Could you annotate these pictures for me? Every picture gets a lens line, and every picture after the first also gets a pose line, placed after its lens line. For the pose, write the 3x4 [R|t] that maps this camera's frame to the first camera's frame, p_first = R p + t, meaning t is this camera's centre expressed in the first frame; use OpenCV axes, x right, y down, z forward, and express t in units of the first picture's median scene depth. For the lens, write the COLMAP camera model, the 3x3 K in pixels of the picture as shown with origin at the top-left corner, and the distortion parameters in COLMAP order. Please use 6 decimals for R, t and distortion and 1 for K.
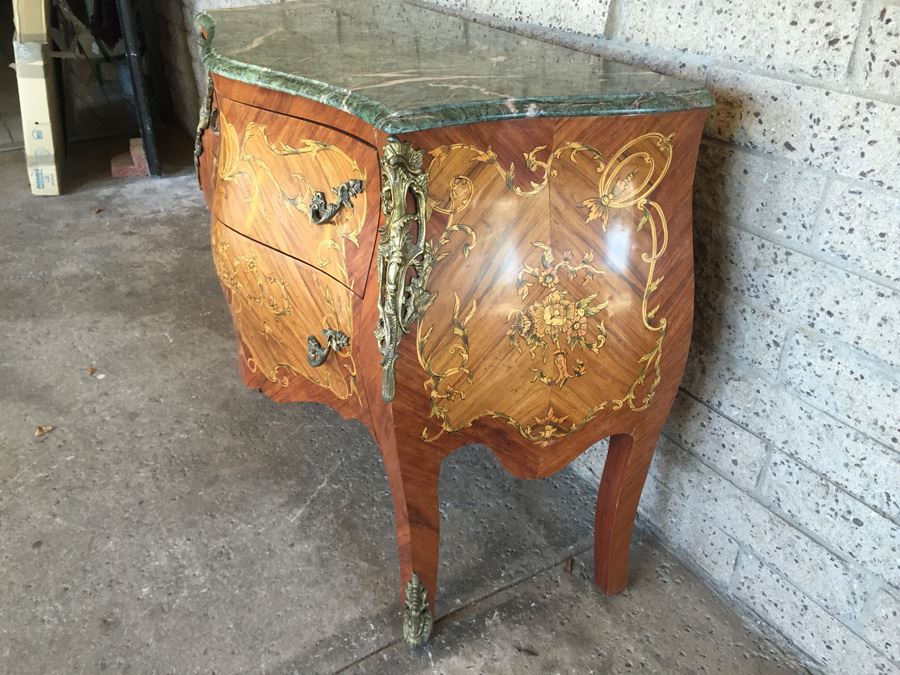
lens RADIAL K [[772.5, 0, 445.5], [0, 772.5, 332.8], [0, 0, 1]] dist [0.095162, -0.137052]
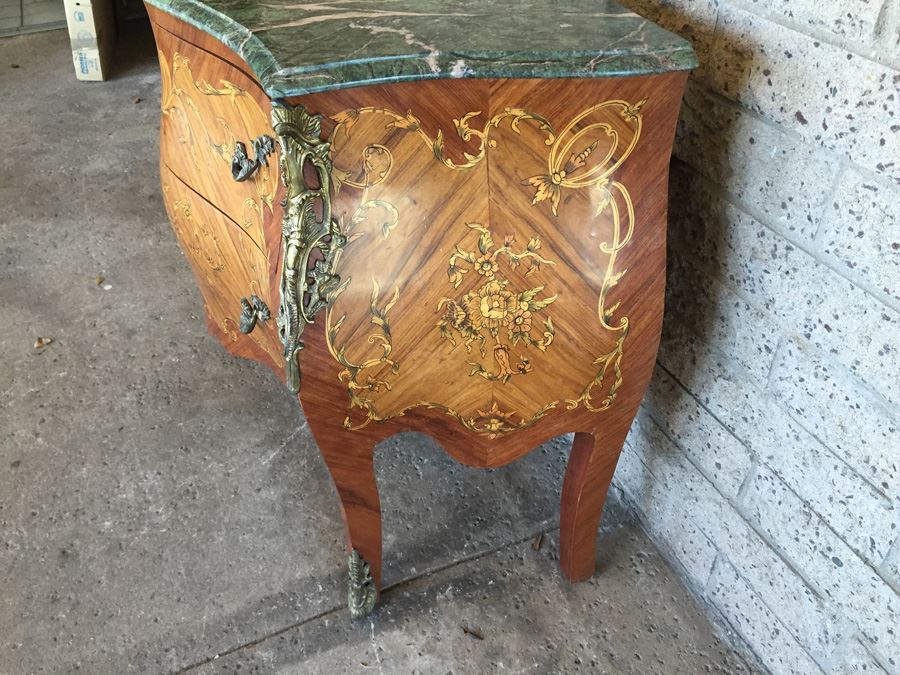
lens RADIAL K [[772.5, 0, 445.4], [0, 772.5, 332.2], [0, 0, 1]] dist [0.095162, -0.137052]
pose [[0.990934, 0.075658, -0.111020, 0.172180], [-0.058245, 0.986591, 0.152467, -0.114325], [0.121066, -0.144619, 0.982053, 0.132148]]
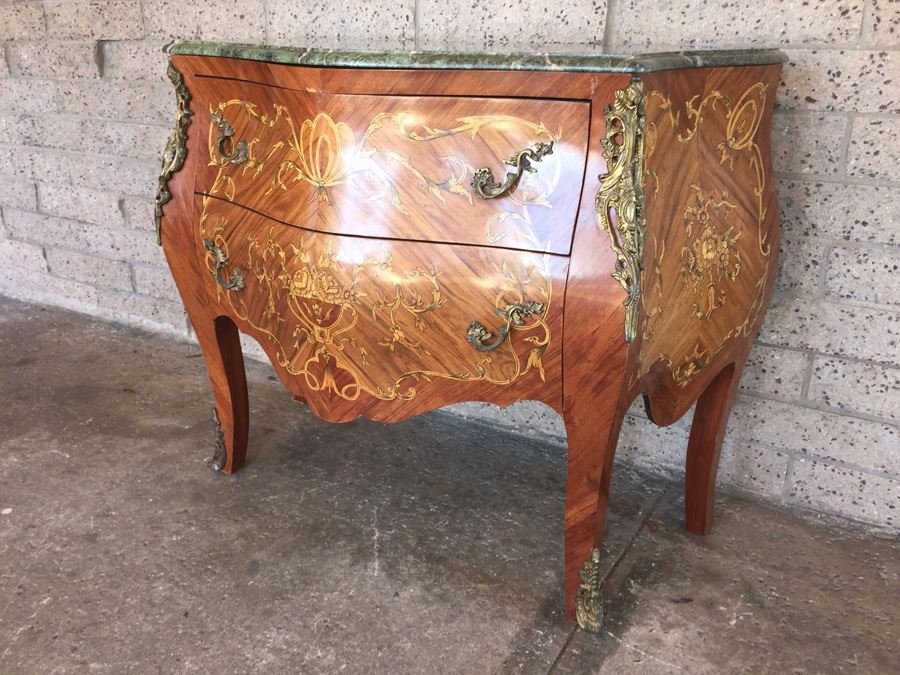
lens RADIAL K [[772.5, 0, 445.5], [0, 772.5, 332.5], [0, 0, 1]] dist [0.095162, -0.137052]
pose [[0.885024, -0.168831, 0.433854, -0.650531], [0.230388, 0.968642, -0.093032, 0.102059], [-0.404543, 0.182290, 0.896167, 0.155540]]
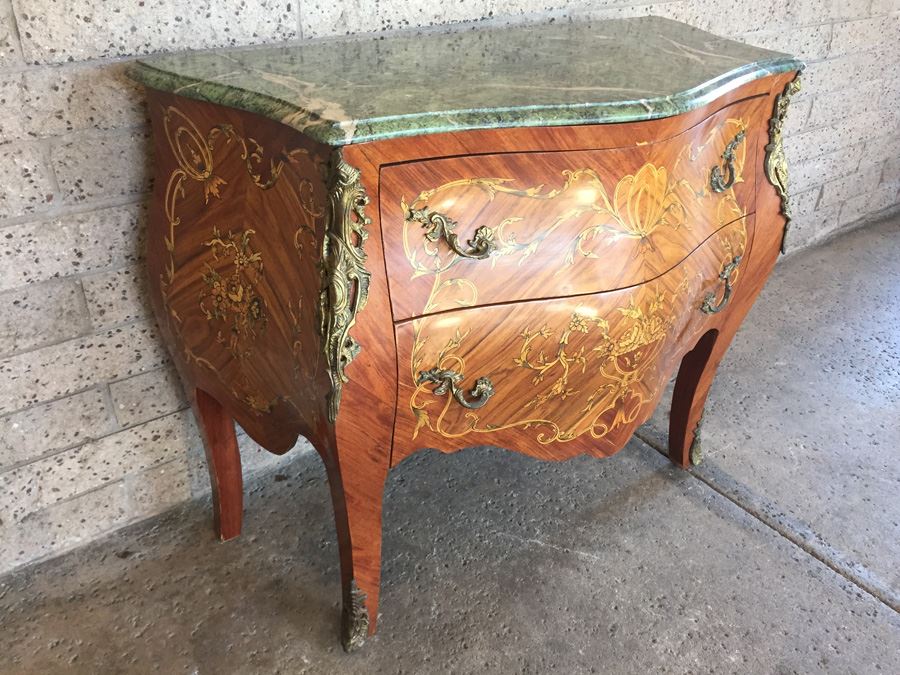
lens RADIAL K [[772.5, 0, 448.8], [0, 772.5, 333.3], [0, 0, 1]] dist [0.095162, -0.137052]
pose [[-0.096453, -0.515134, 0.851665, -1.194359], [0.467604, 0.731900, 0.495650, -0.733650], [-0.878660, 0.446050, 0.170285, 1.212736]]
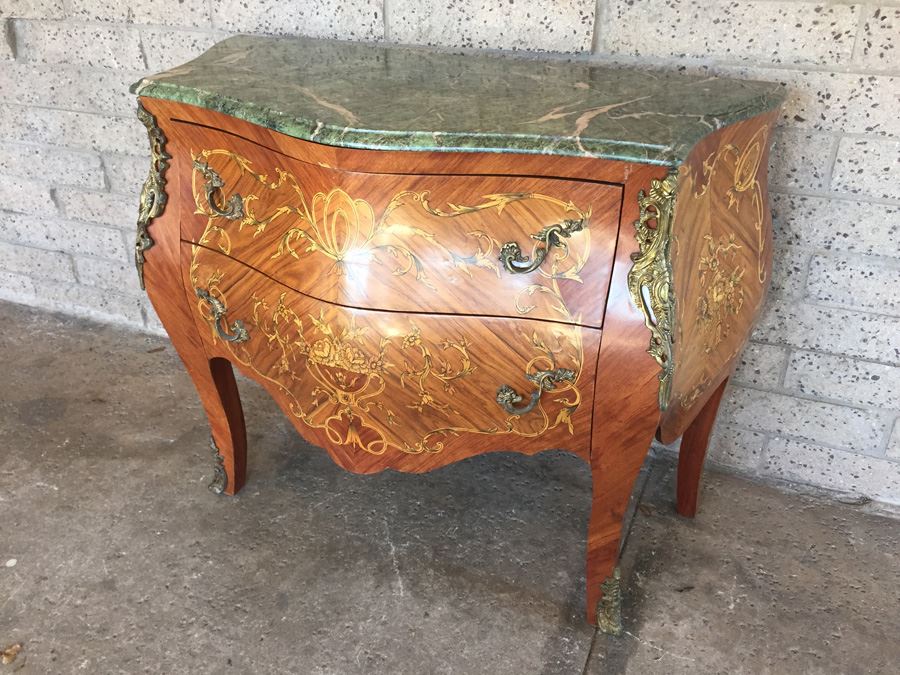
lens RADIAL K [[772.5, 0, 447.1], [0, 772.5, 333.1], [0, 0, 1]] dist [0.095162, -0.137052]
pose [[0.812461, -0.303983, 0.497495, -0.731221], [0.300522, 0.949573, 0.089430, -0.177892], [-0.499593, 0.076850, 0.862845, 0.183975]]
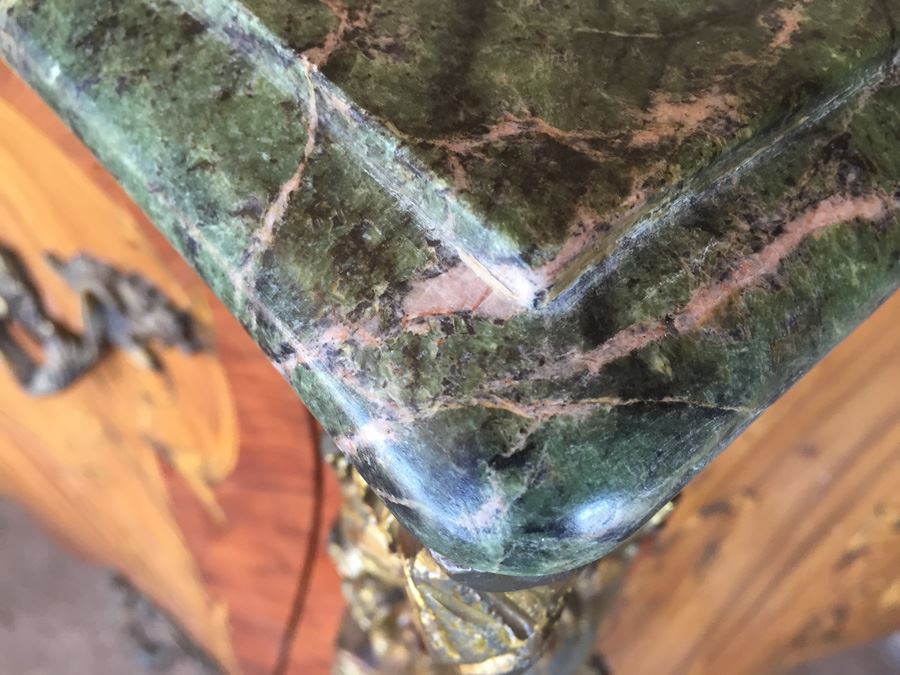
lens RADIAL K [[824.8, 0, 448.6], [0, 824.8, 334.6], [0, 0, 1]] dist [0.009742, 0.000000]
pose [[0.983343, -0.125002, 0.131954, -0.065107], [0.056698, 0.900700, 0.430726, -0.244850], [-0.172693, -0.416070, 0.892784, 0.723434]]
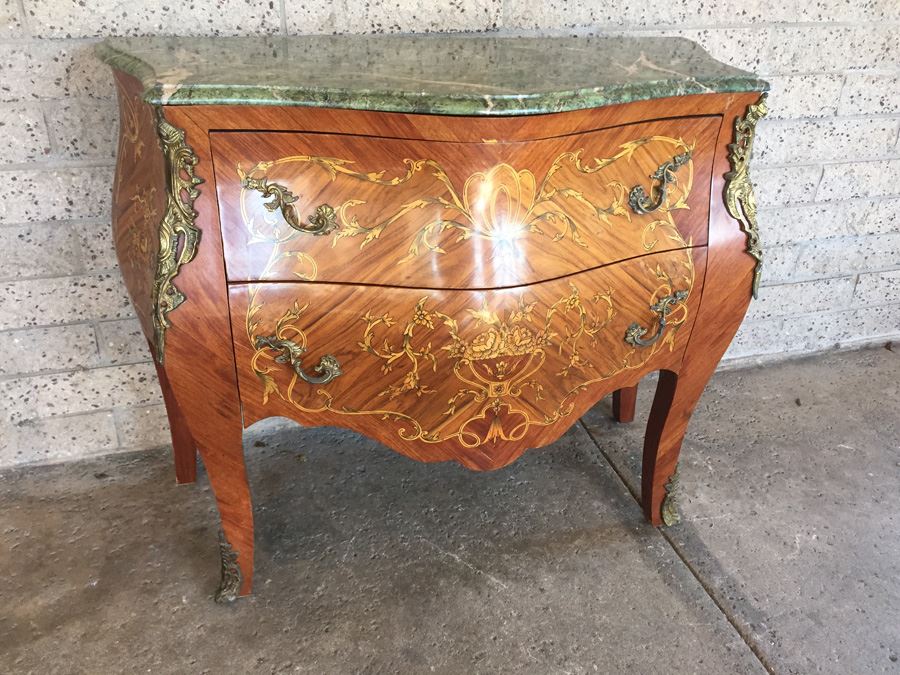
lens RADIAL K [[772.5, 0, 449.2], [0, 772.5, 333.8], [0, 0, 1]] dist [0.095162, -0.137052]
pose [[0.251769, -0.456361, 0.853433, -1.197726], [0.459633, 0.832423, 0.309531, -0.448153], [-0.851675, 0.314336, 0.419336, 0.802080]]
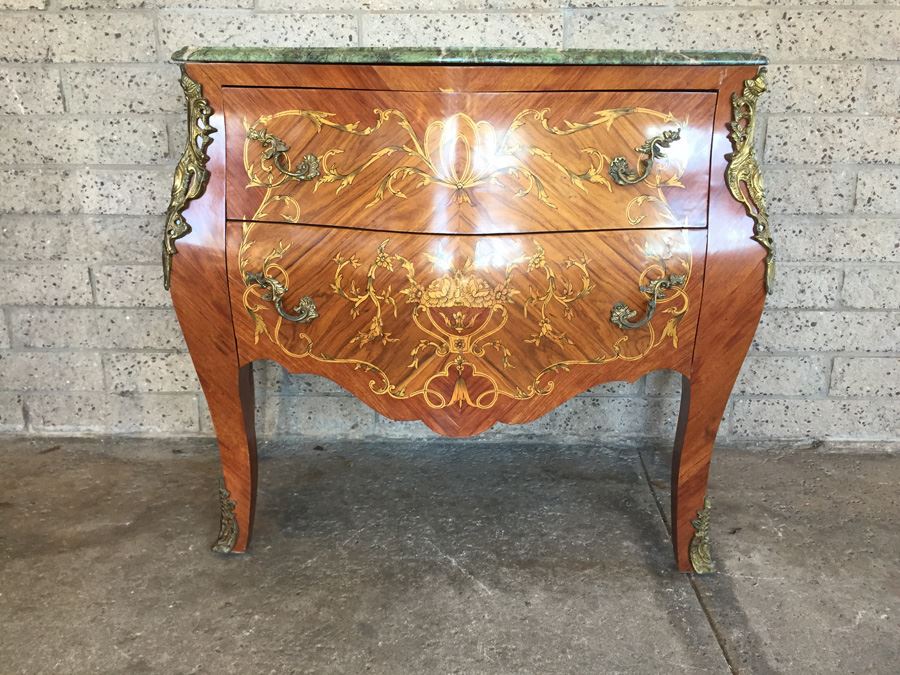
lens RADIAL K [[772.5, 0, 446.9], [0, 772.5, 332.4], [0, 0, 1]] dist [0.095162, -0.137052]
pose [[0.540932, -0.248314, 0.803575, -1.173044], [0.416764, 0.909015, 0.000349, -0.058153], [-0.730548, 0.334712, 0.595204, 0.590548]]
